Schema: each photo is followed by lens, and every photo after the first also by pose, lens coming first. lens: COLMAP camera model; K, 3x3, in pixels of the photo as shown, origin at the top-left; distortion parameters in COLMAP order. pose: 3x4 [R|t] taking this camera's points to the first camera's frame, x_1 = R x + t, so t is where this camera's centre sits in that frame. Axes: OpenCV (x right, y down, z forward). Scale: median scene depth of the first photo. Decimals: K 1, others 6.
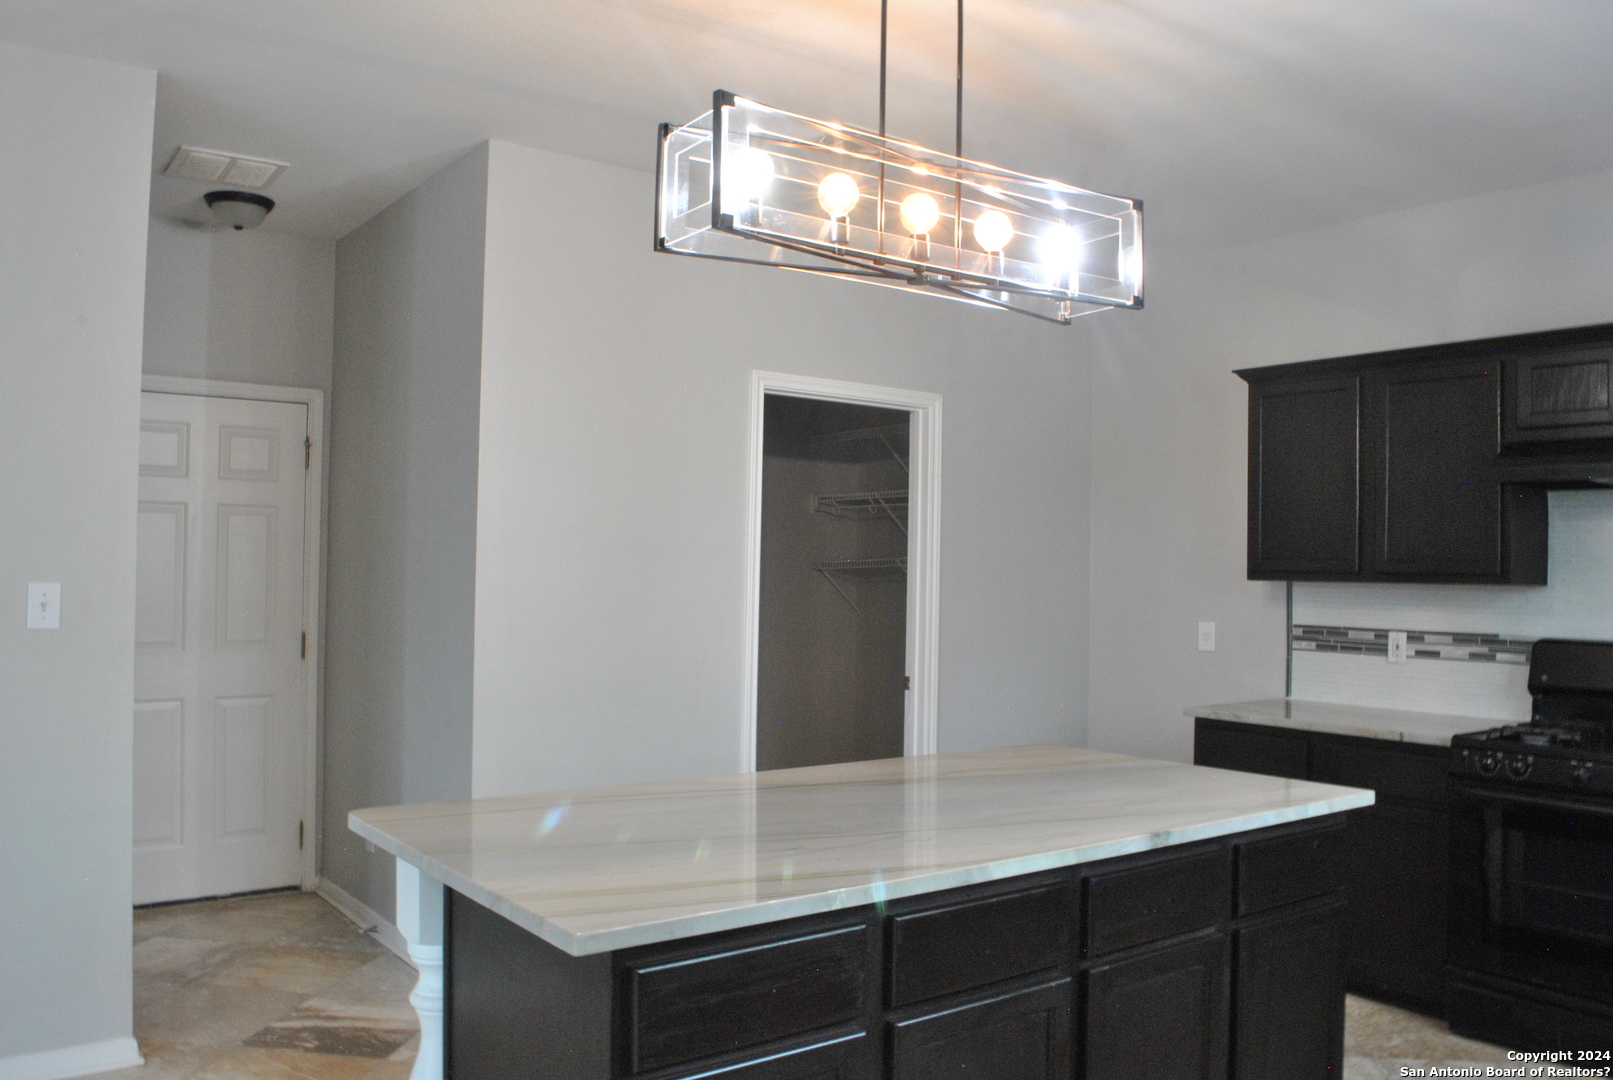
lens RADIAL K [[1286.5, 0, 821.5], [0, 1286.5, 544.8], [0, 0, 1]] dist [-0.083764, 0.014706]
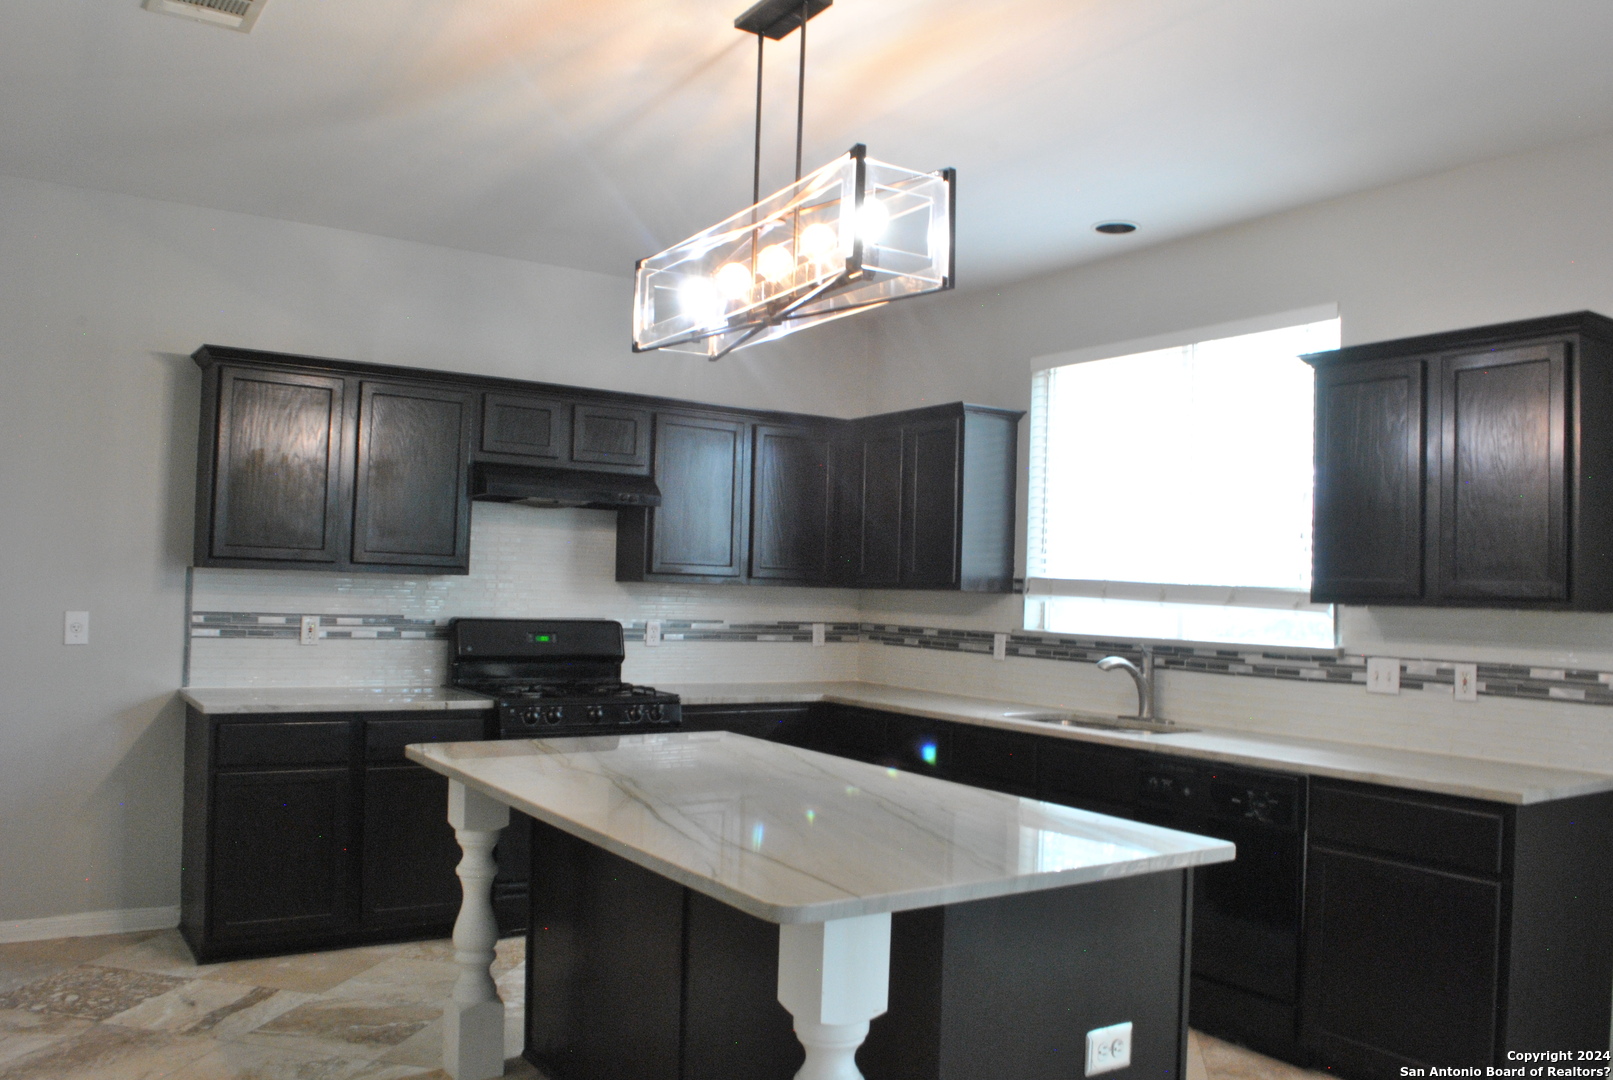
lens RADIAL K [[1286.5, 0, 815.9], [0, 1286.5, 545.1], [0, 0, 1]] dist [-0.083764, 0.014706]
pose [[0.055773, 0.018615, 0.998270, -0.843395], [-0.048866, 0.998679, -0.015892, 0.006381], [-0.997247, -0.047895, 0.056609, 0.714489]]
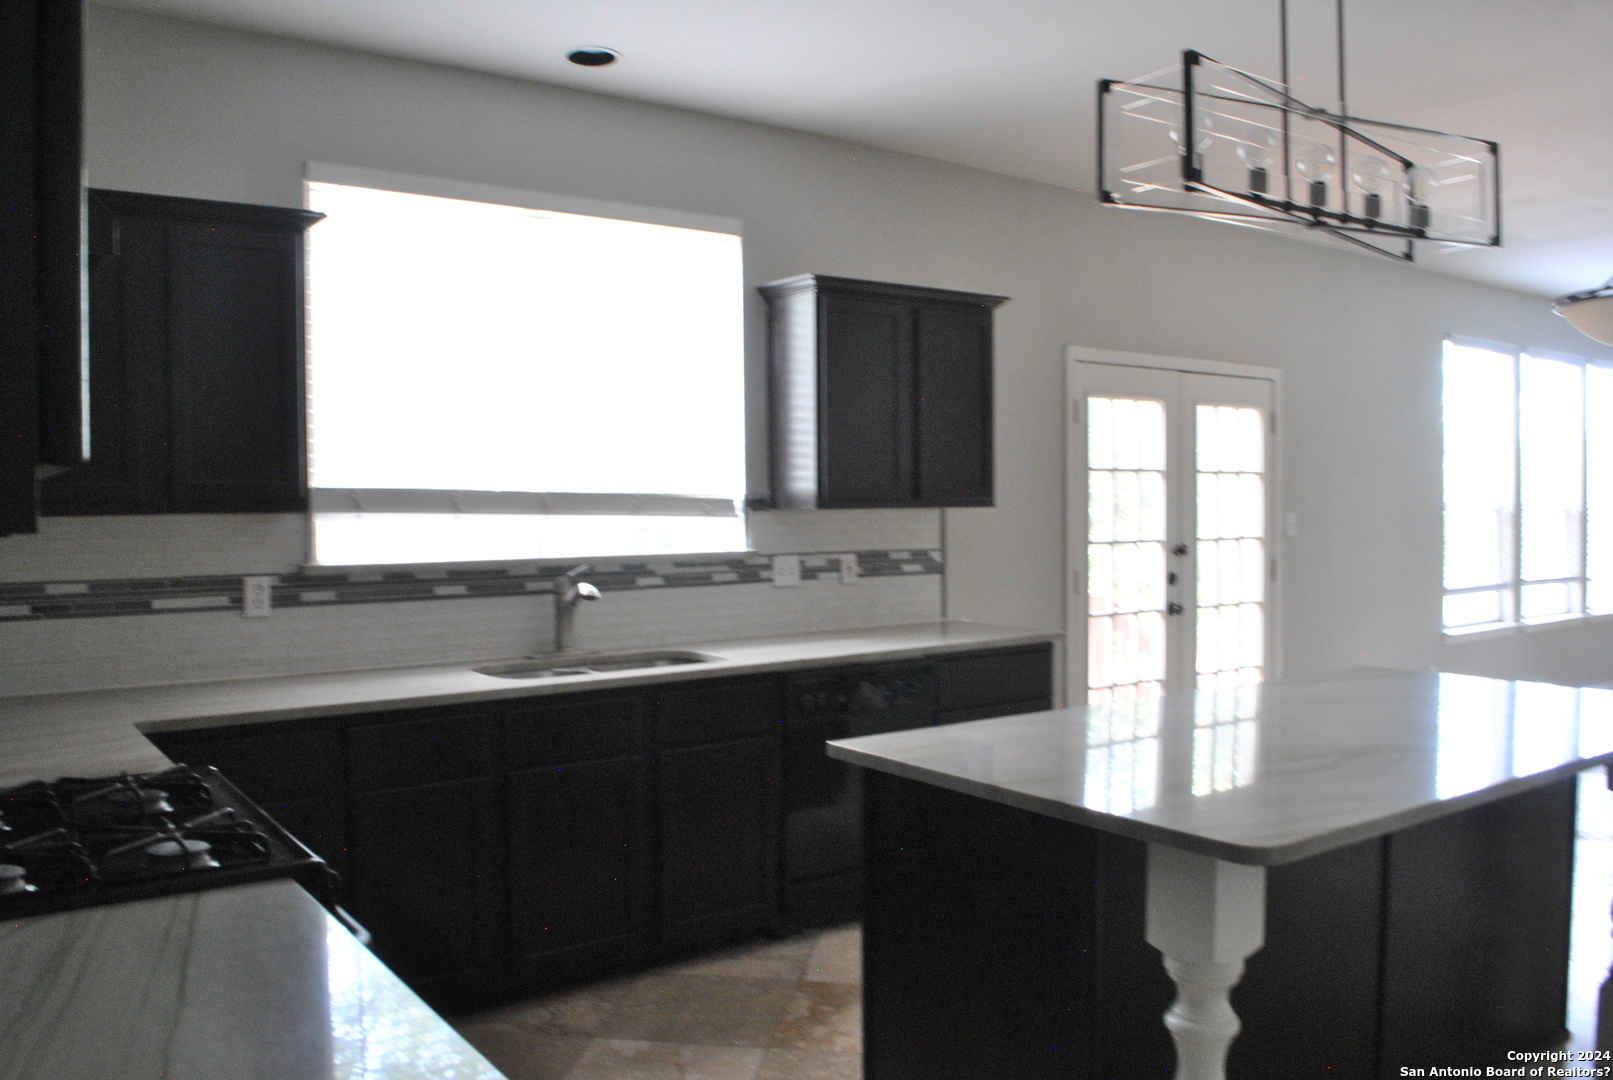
lens RADIAL K [[1286.5, 0, 806.8], [0, 1286.5, 545.0], [0, 0, 1]] dist [-0.083764, 0.014706]
pose [[-0.999807, -0.005812, 0.018792, 0.383792], [-0.005634, 0.999939, 0.009506, 0.045367], [-0.018847, 0.009398, -0.999778, 1.640978]]
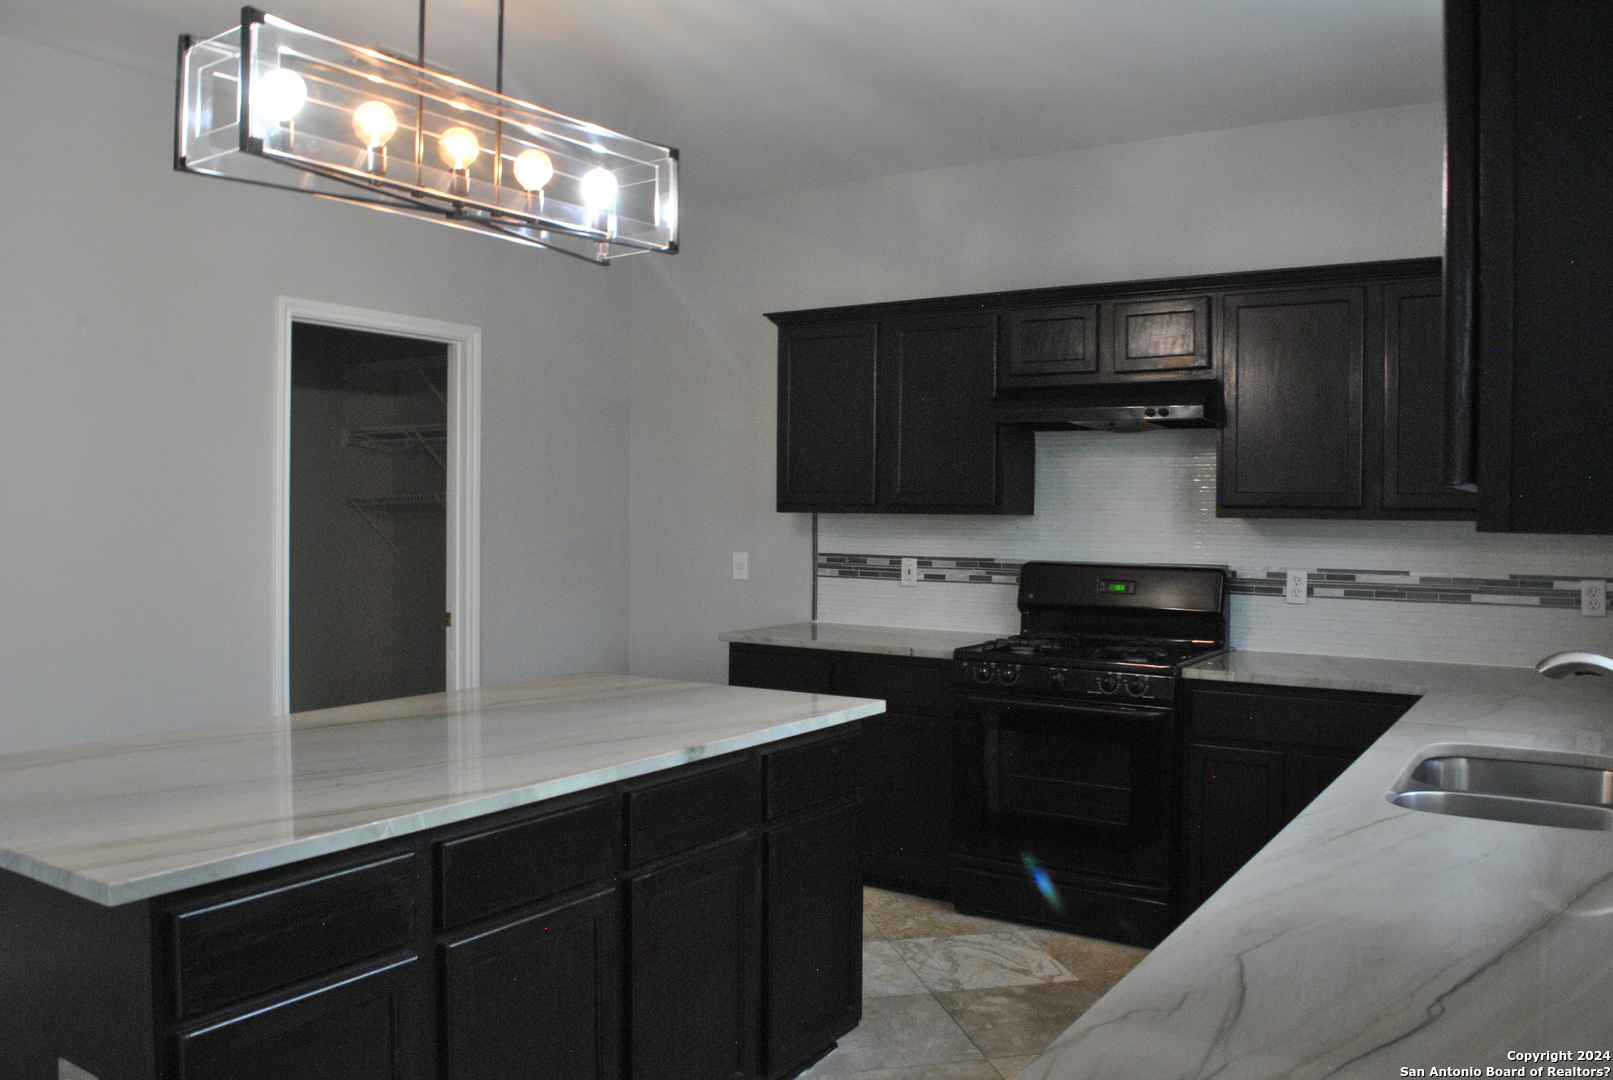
lens RADIAL K [[1286.5, 0, 819.6], [0, 1286.5, 537.4], [0, 0, 1]] dist [-0.083764, 0.014706]
pose [[0.938644, -0.015962, 0.344517, -0.003806], [0.000250, 0.998960, 0.045603, -0.000274], [-0.344887, -0.042719, 0.937672, -0.029622]]
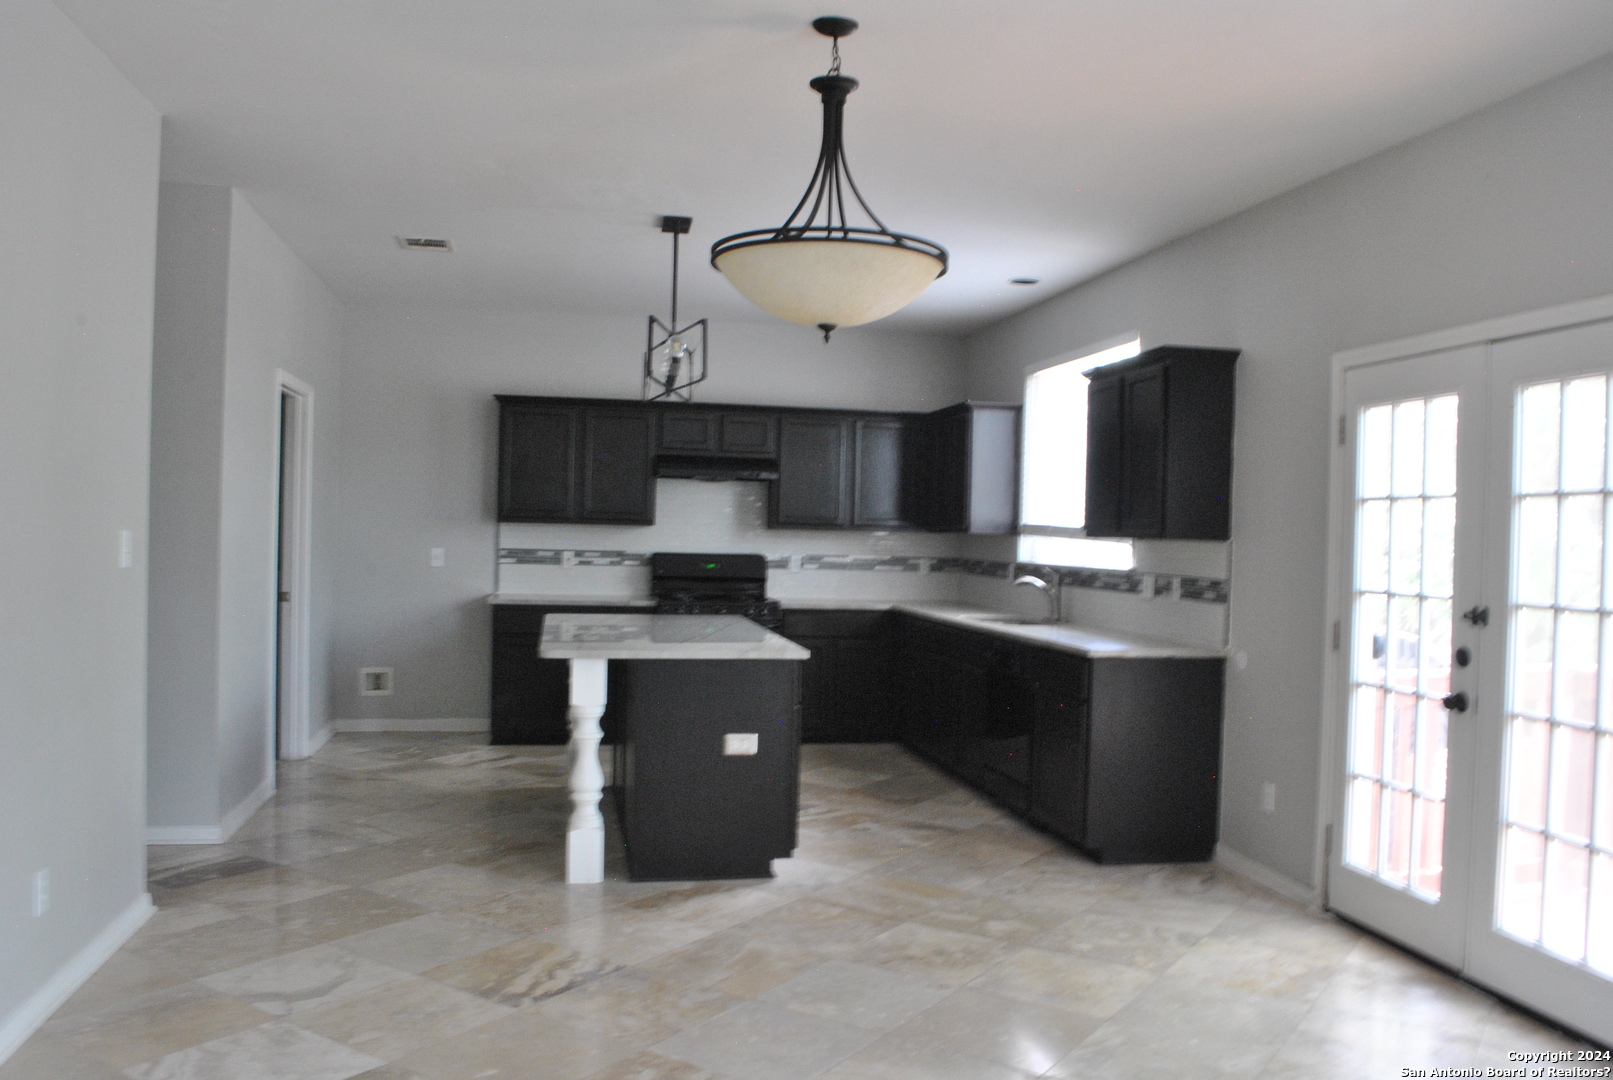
lens RADIAL K [[1286.5, 0, 813.5], [0, 1286.5, 530.6], [0, 0, 1]] dist [-0.083764, 0.014706]
pose [[0.434632, -0.005822, 0.900589, -1.438562], [-0.033835, 0.999168, 0.022788, -0.018631], [-0.899972, -0.040376, 0.434073, -0.140357]]
